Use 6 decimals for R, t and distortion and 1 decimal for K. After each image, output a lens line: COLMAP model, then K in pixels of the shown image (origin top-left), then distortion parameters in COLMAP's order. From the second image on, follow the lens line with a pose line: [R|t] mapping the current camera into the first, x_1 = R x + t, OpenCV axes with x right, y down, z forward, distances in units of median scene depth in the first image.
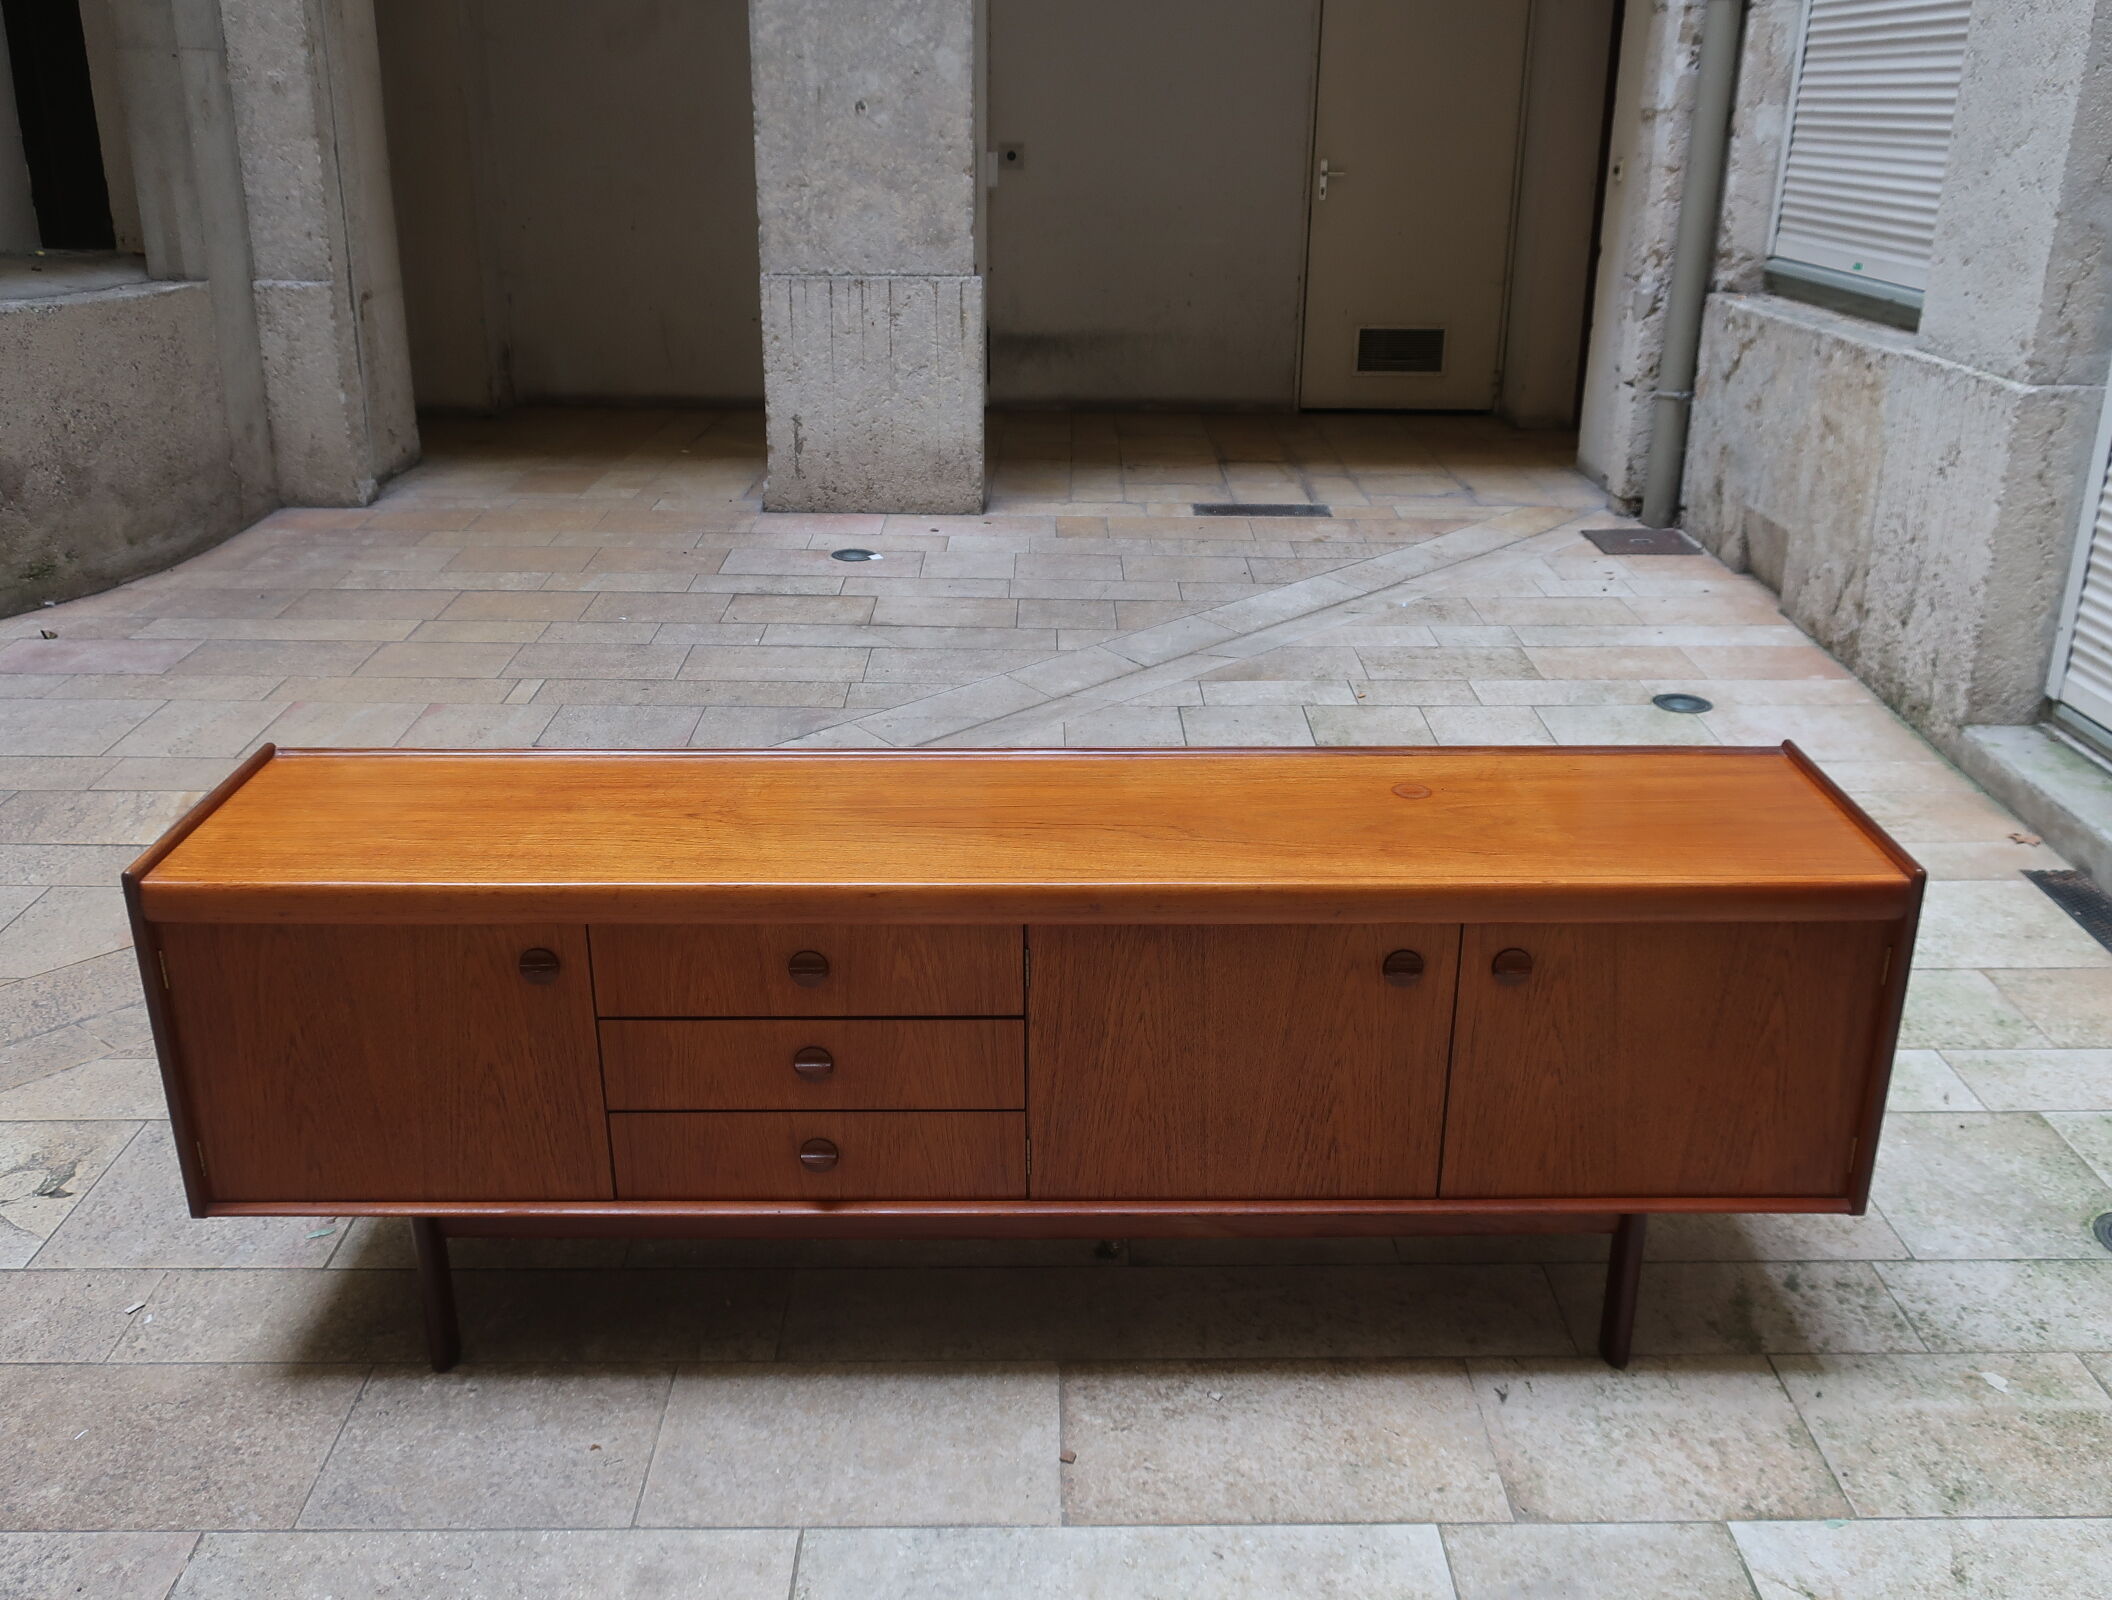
lens RADIAL K [[1897.0, 0, 1049.9], [0, 1897.0, 794.4], [0, 0, 1]] dist [0.000127, 0.006152]
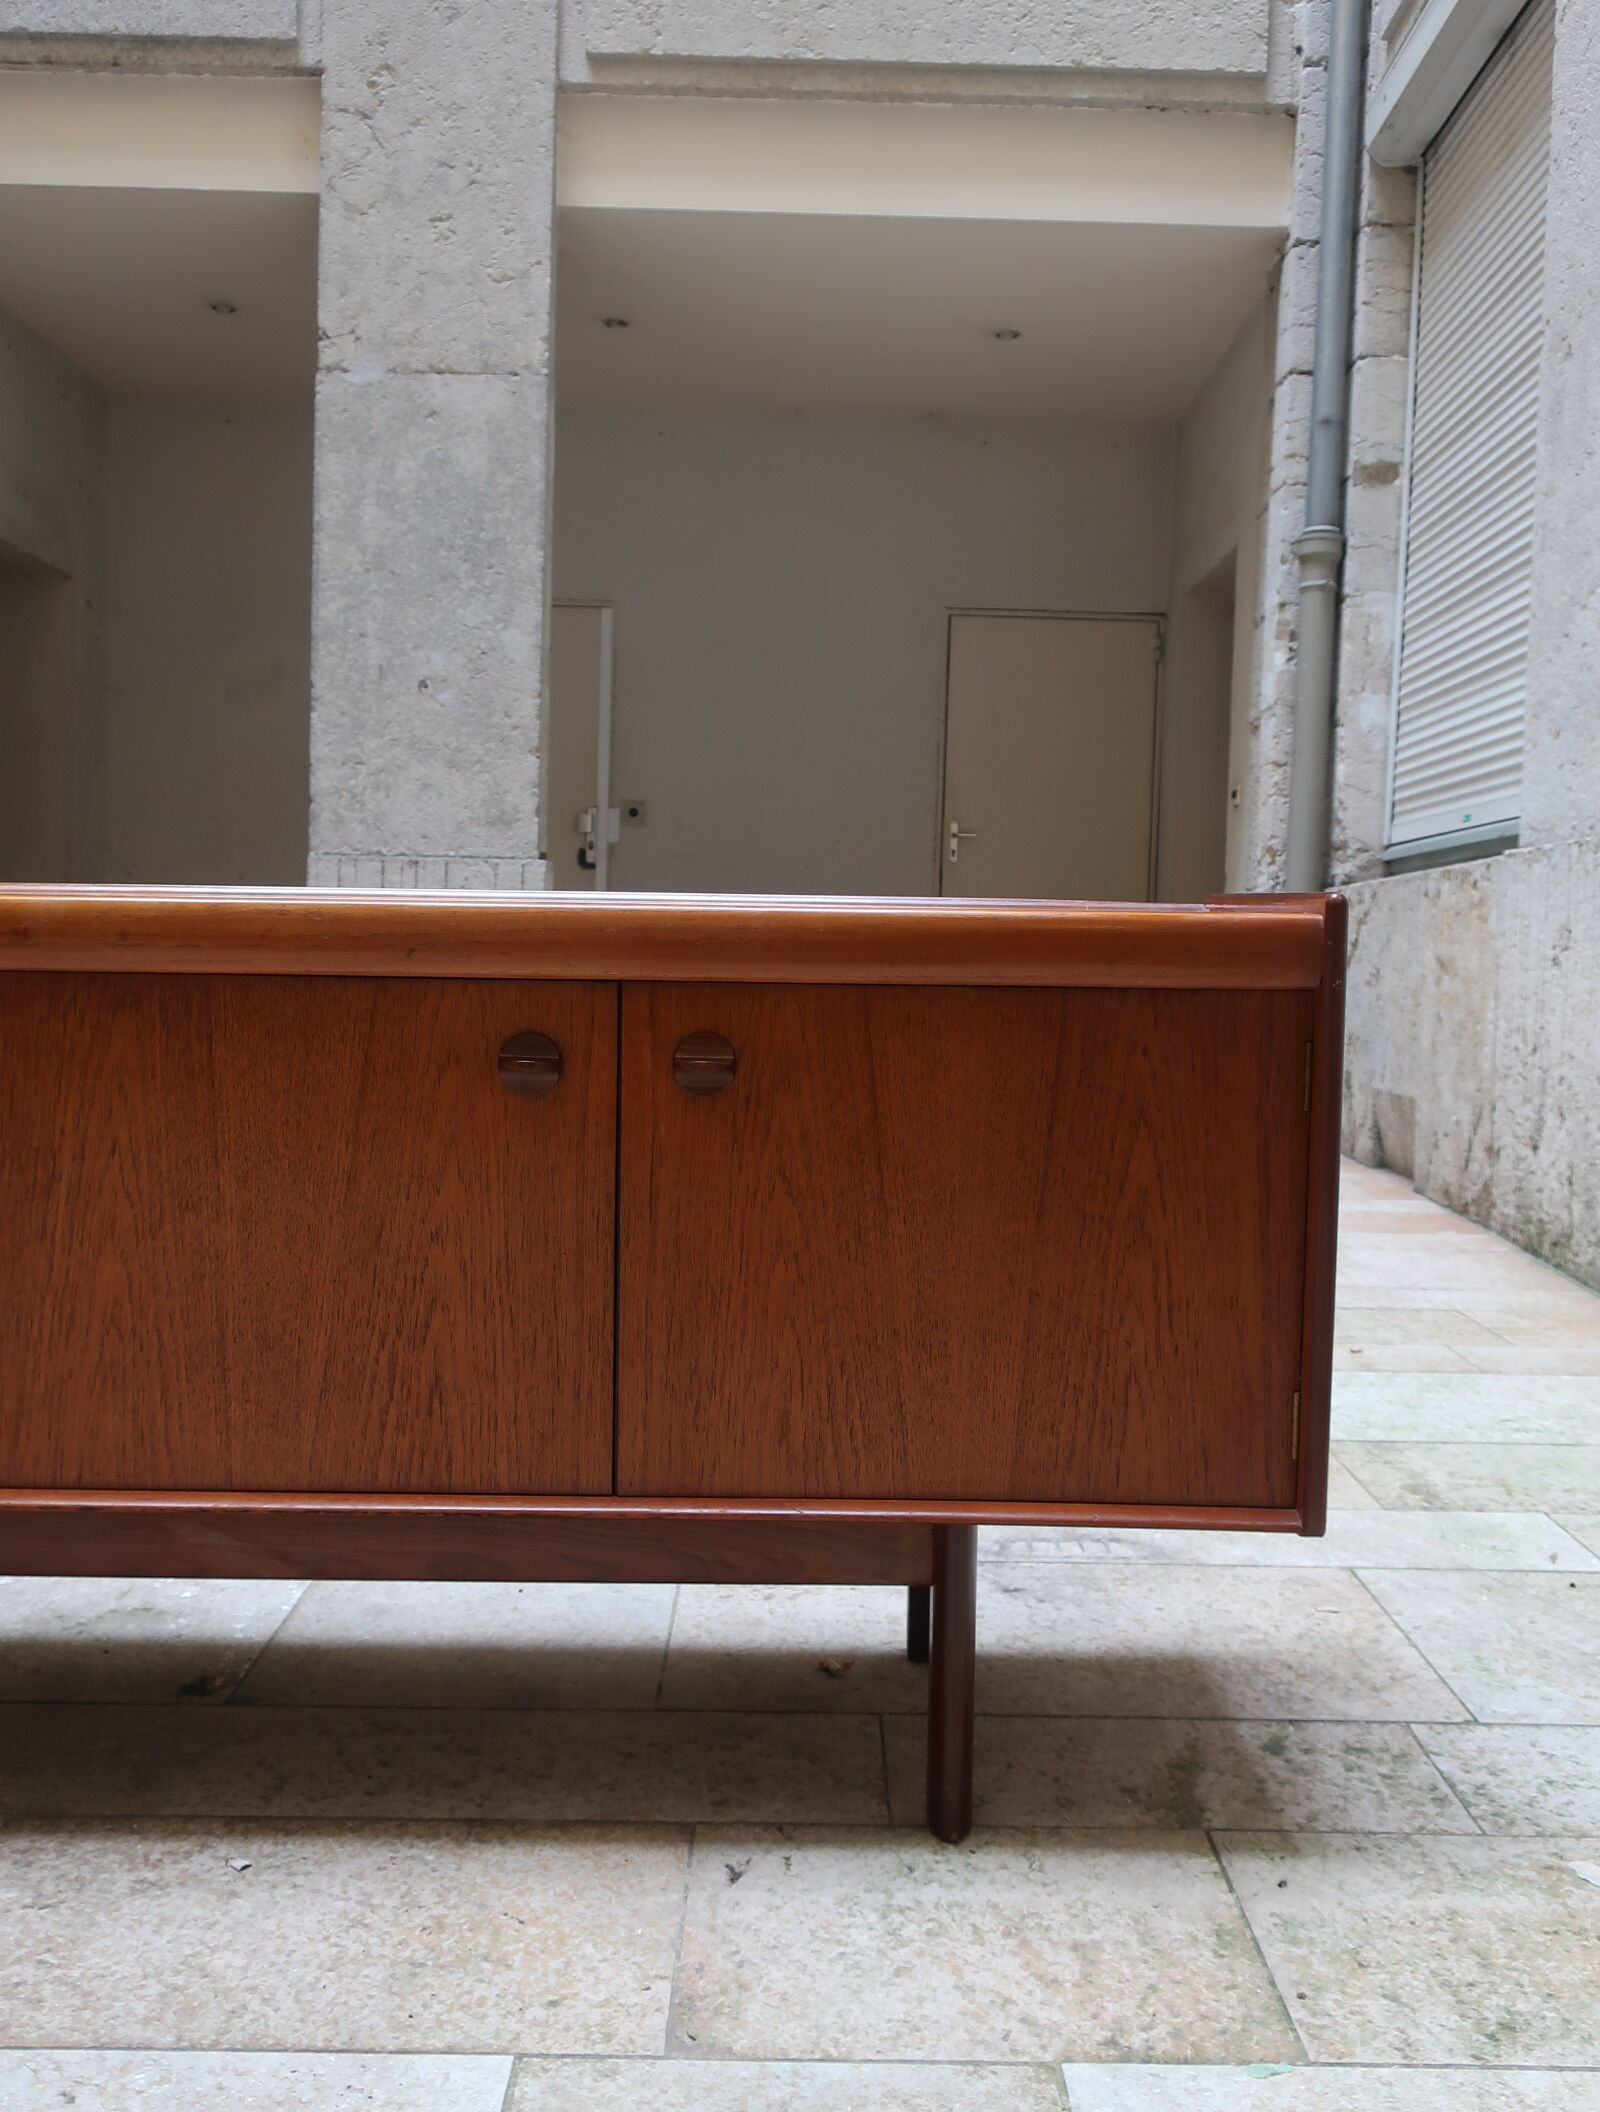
lens RADIAL K [[1897.0, 0, 792.0], [0, 1897.0, 1042.1], [0, 0, 1]] dist [0.000127, 0.006152]
pose [[0.999767, 0.019658, -0.008897, 0.159668], [-0.021432, 0.952502, -0.303778, 0.156275], [0.002502, 0.303897, 0.952701, 0.232890]]
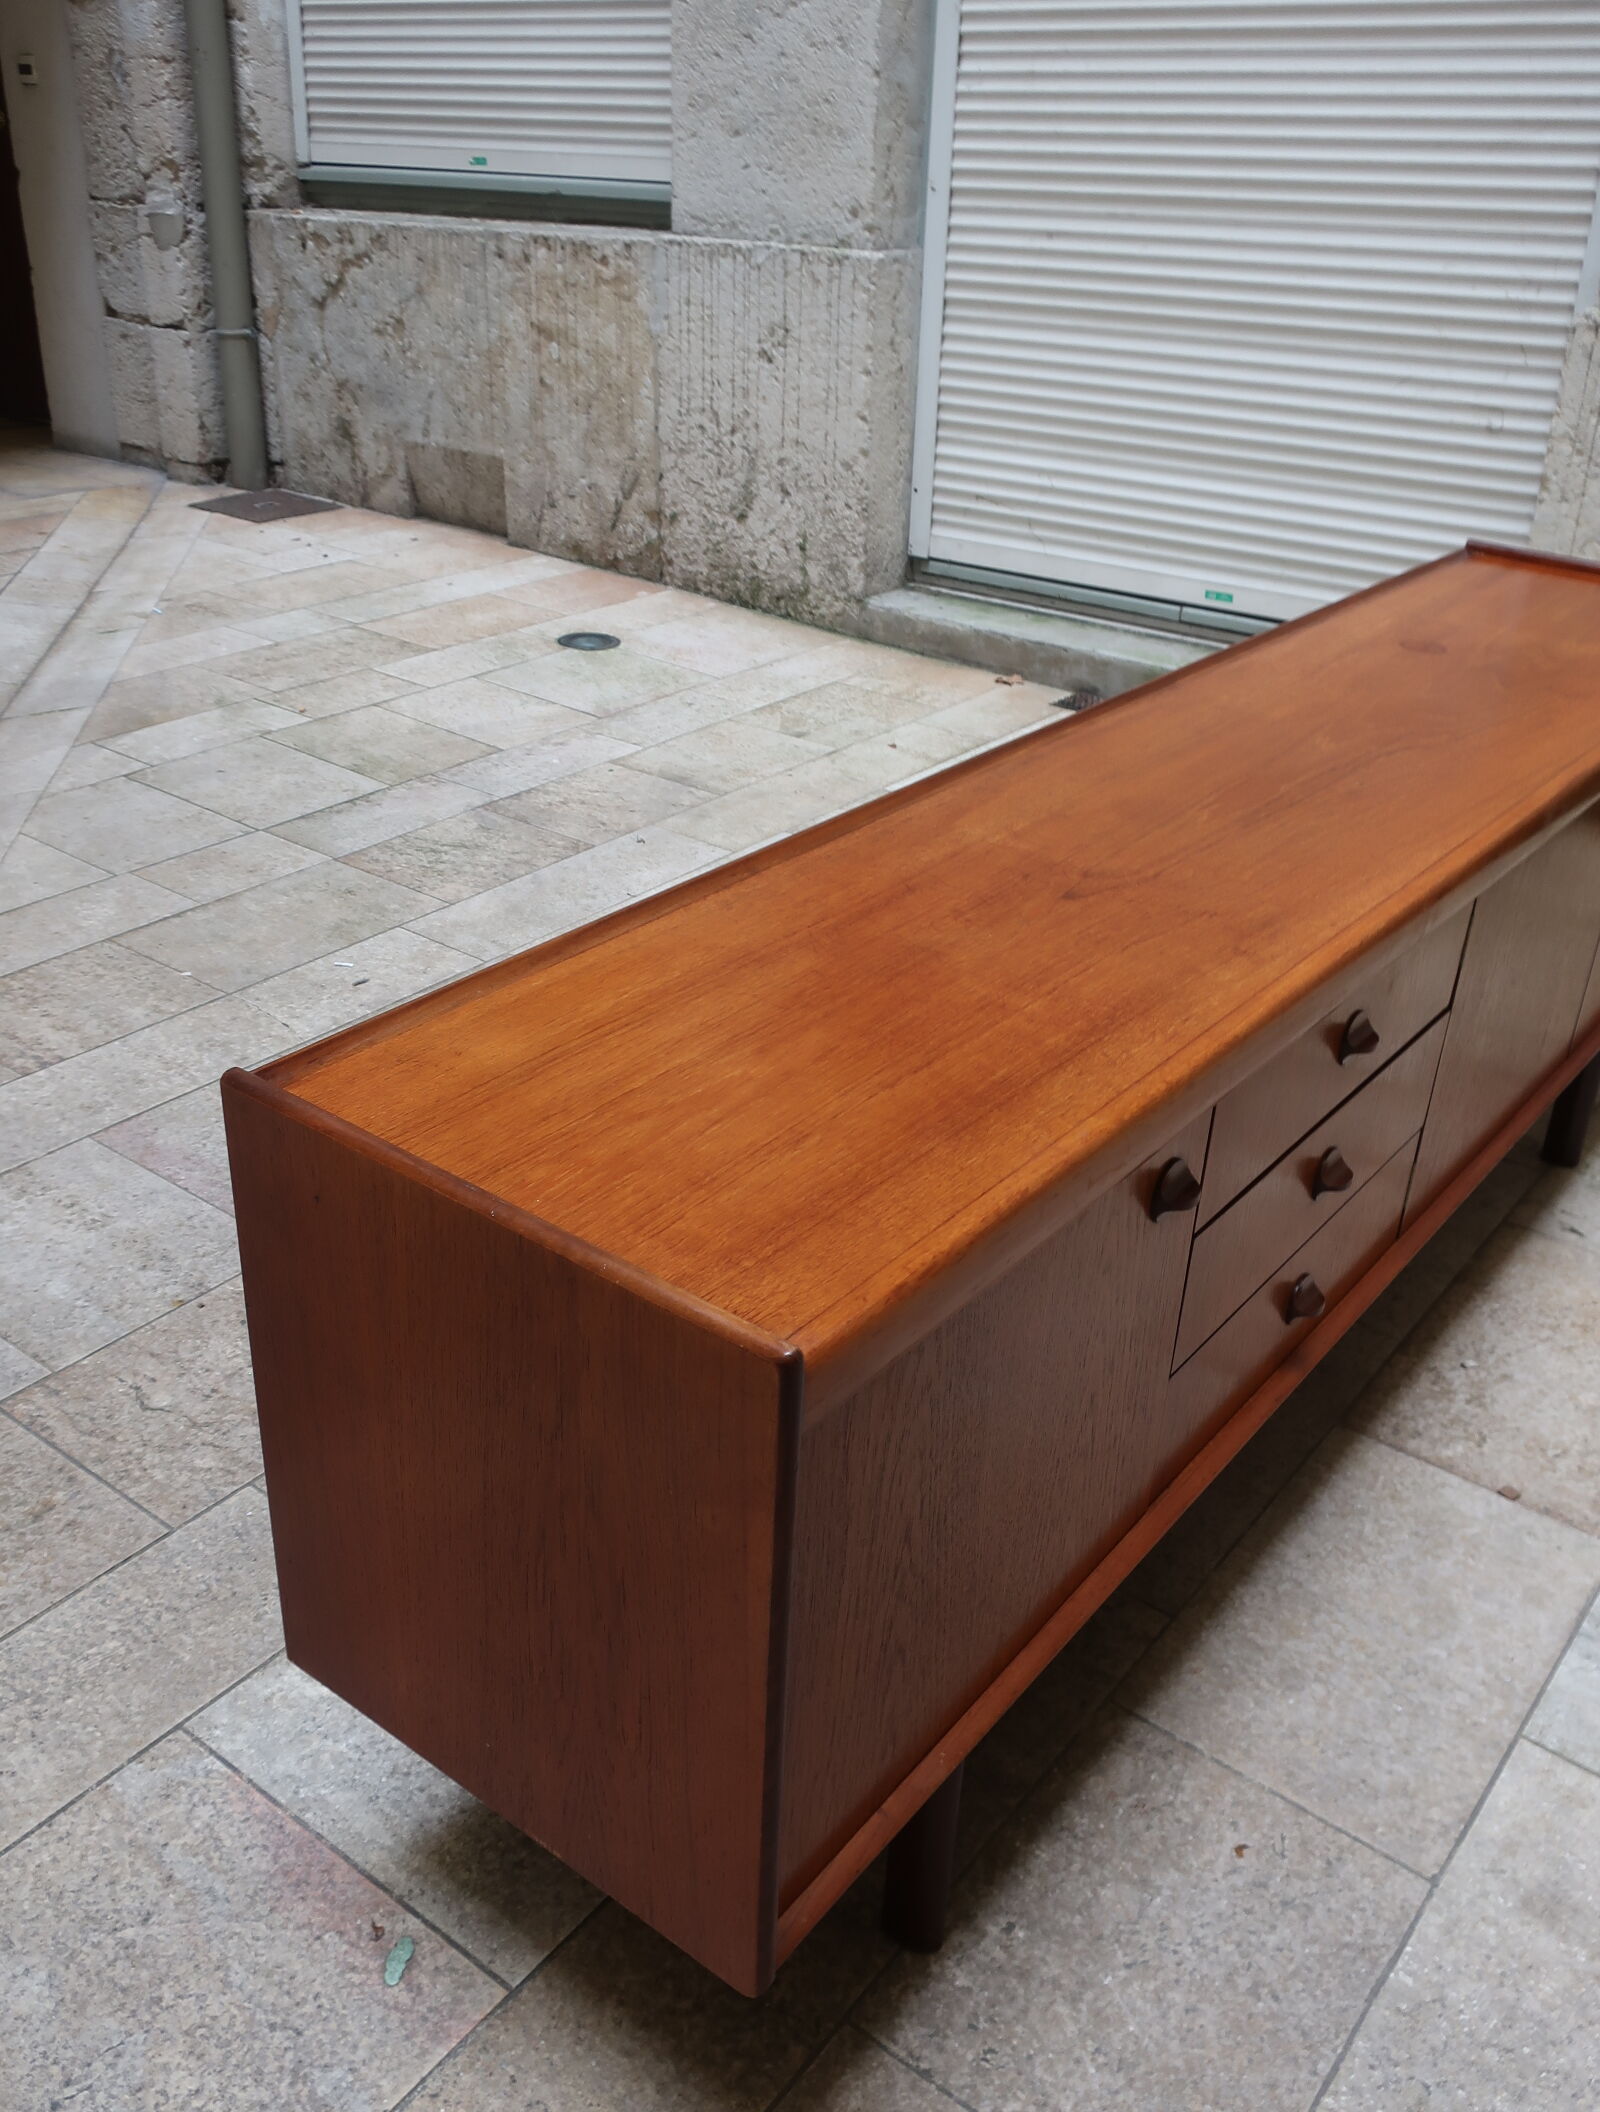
lens RADIAL K [[1897.0, 0, 794.2], [0, 1897.0, 1044.9], [0, 0, 1]] dist [0.000127, 0.006152]
pose [[0.611953, -0.342747, 0.712768, -0.426665], [0.254702, 0.938611, 0.232671, -0.067534], [-0.748760, 0.039160, 0.661684, 0.402027]]
